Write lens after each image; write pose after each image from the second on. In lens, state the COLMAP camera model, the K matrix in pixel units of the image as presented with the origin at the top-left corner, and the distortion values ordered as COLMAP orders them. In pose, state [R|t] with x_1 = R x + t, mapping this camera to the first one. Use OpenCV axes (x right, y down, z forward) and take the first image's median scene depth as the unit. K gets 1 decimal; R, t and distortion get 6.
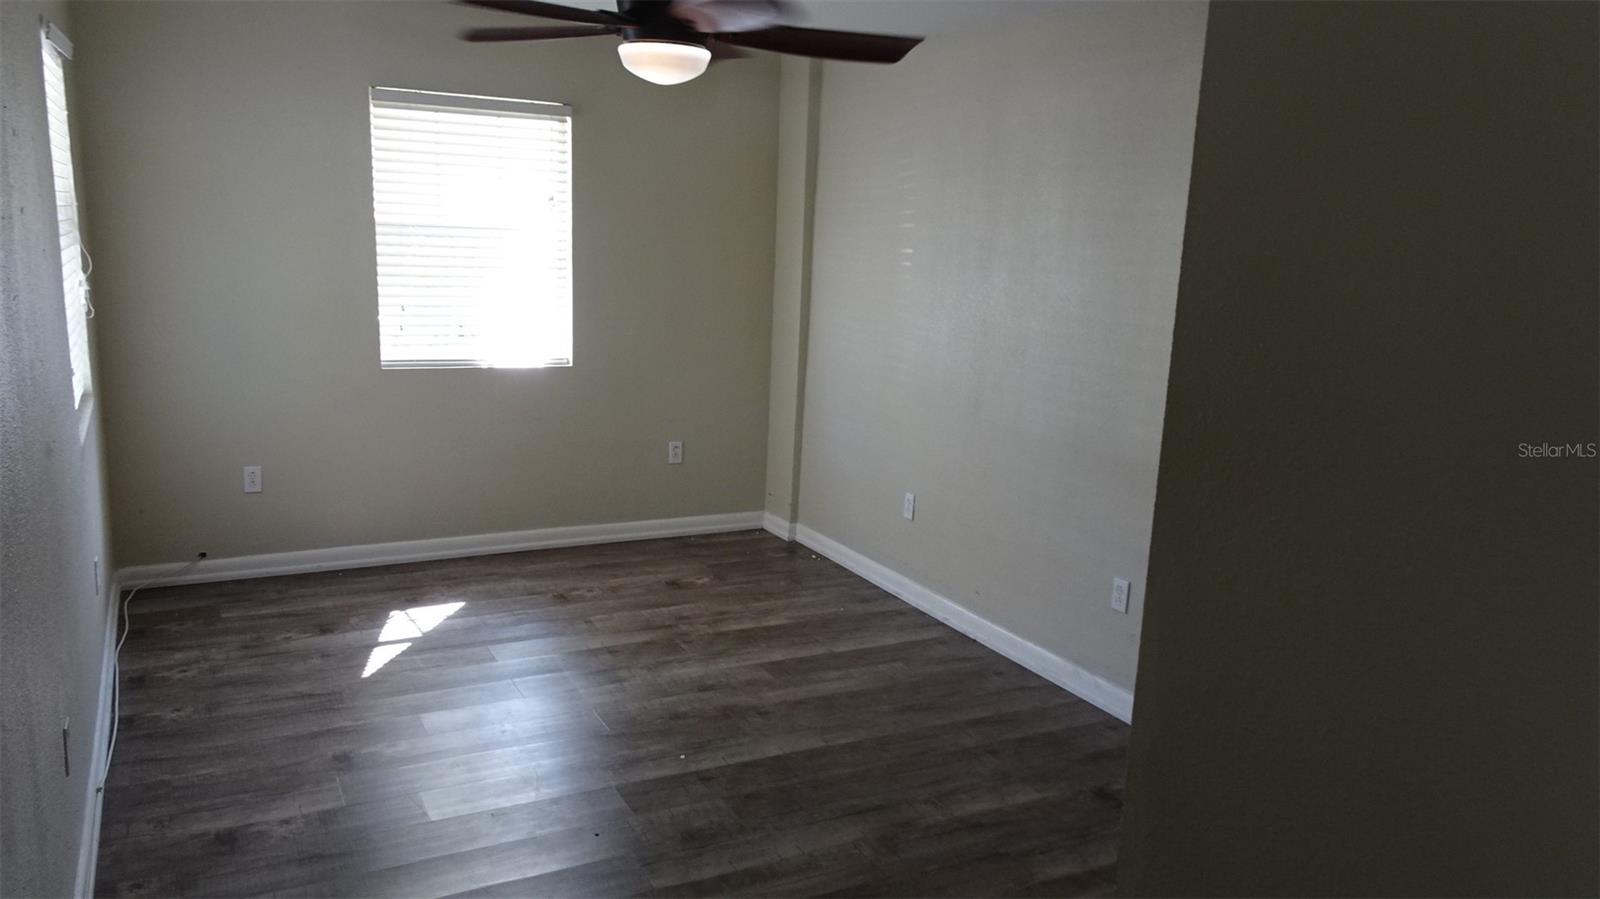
lens RADIAL K [[1144.7, 0, 806.3], [0, 1144.7, 443.5], [0, 0, 1]] dist [0.007559, 0.007478]
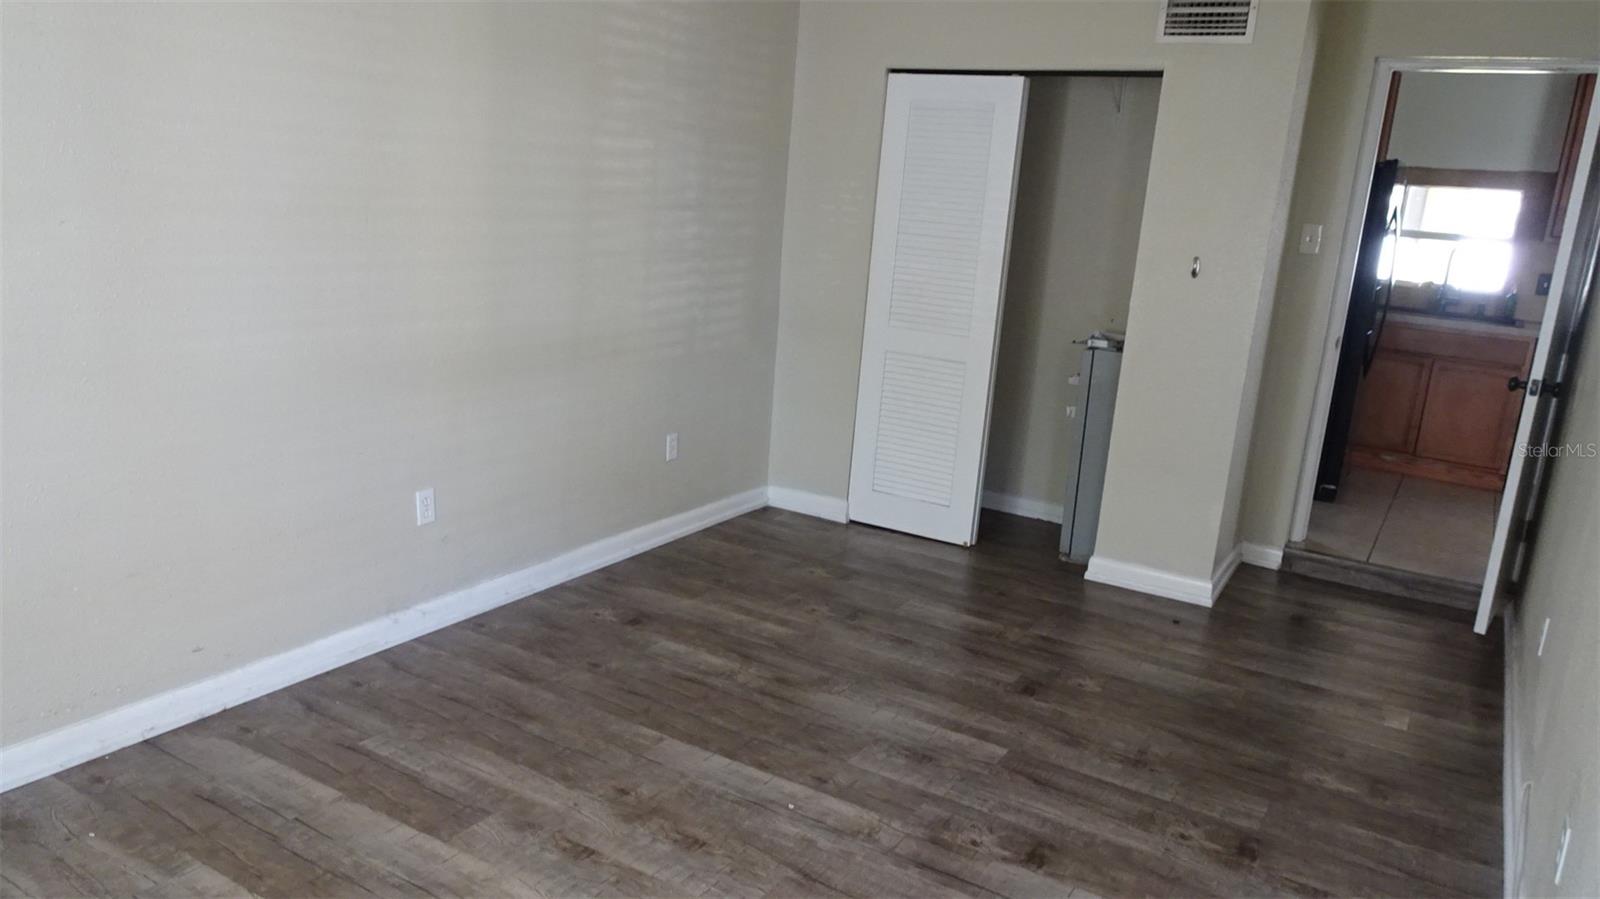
lens RADIAL K [[1144.7, 0, 806.3], [0, 1144.7, 443.5], [0, 0, 1]] dist [0.007559, 0.007478]
pose [[-0.505353, -0.262846, 0.821906, -0.622660], [0.074187, 0.935719, 0.344858, -0.208872], [-0.859718, 0.235250, -0.453369, 1.150793]]
